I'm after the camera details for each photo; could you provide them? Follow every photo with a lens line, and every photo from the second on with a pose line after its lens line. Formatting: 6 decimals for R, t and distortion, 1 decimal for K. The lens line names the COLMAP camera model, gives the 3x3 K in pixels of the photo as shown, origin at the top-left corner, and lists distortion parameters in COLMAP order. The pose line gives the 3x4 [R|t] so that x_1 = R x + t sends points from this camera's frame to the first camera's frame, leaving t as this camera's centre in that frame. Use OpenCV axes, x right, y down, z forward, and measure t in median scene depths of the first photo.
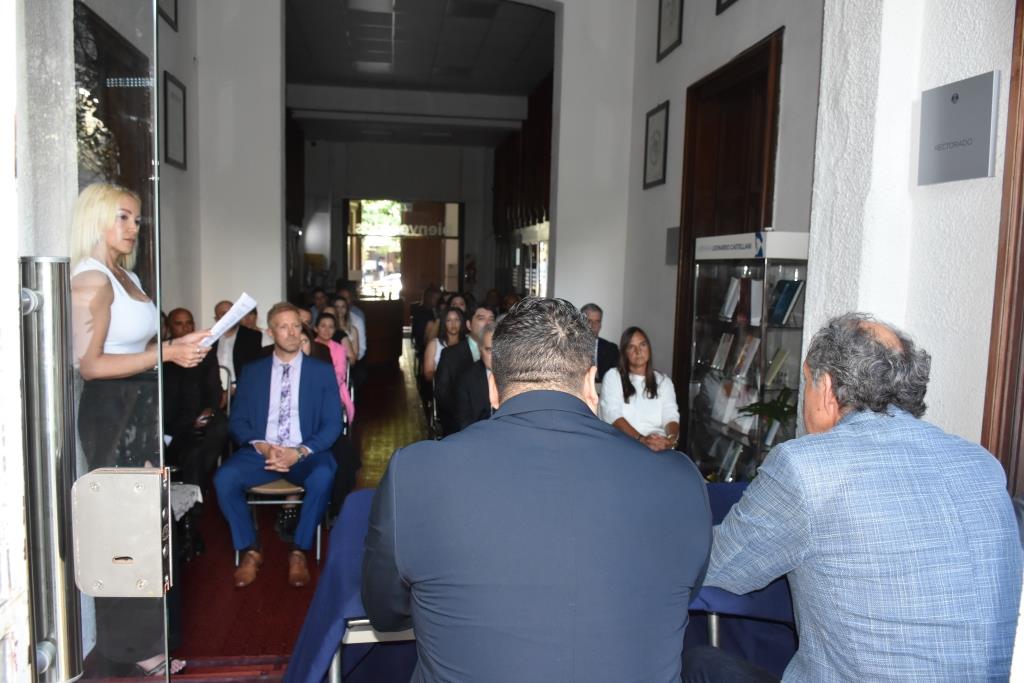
lens RADIAL K [[813.6, 0, 512.0], [0, 813.6, 341.5], [0, 0, 1]] dist [-0.024113, 0.004586]
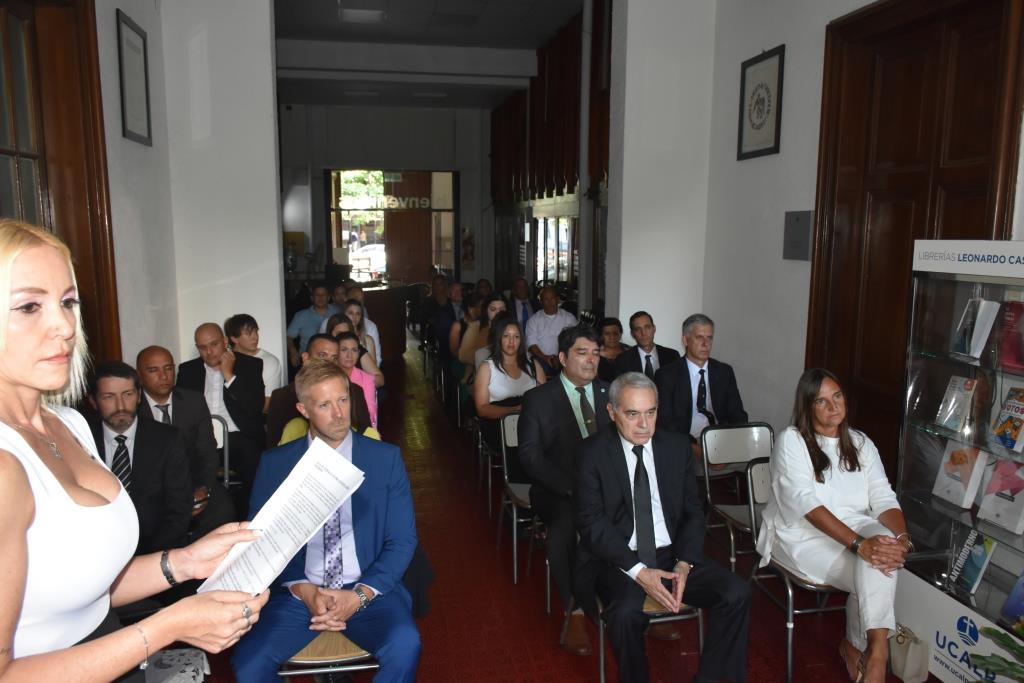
lens RADIAL K [[813.6, 0, 512.0], [0, 813.6, 341.5], [0, 0, 1]] dist [-0.024113, 0.004586]
pose [[0.998926, -0.026570, 0.037947, -0.093299], [0.024803, 0.998620, 0.046292, -0.052894], [-0.039125, -0.045301, 0.998207, 0.211015]]
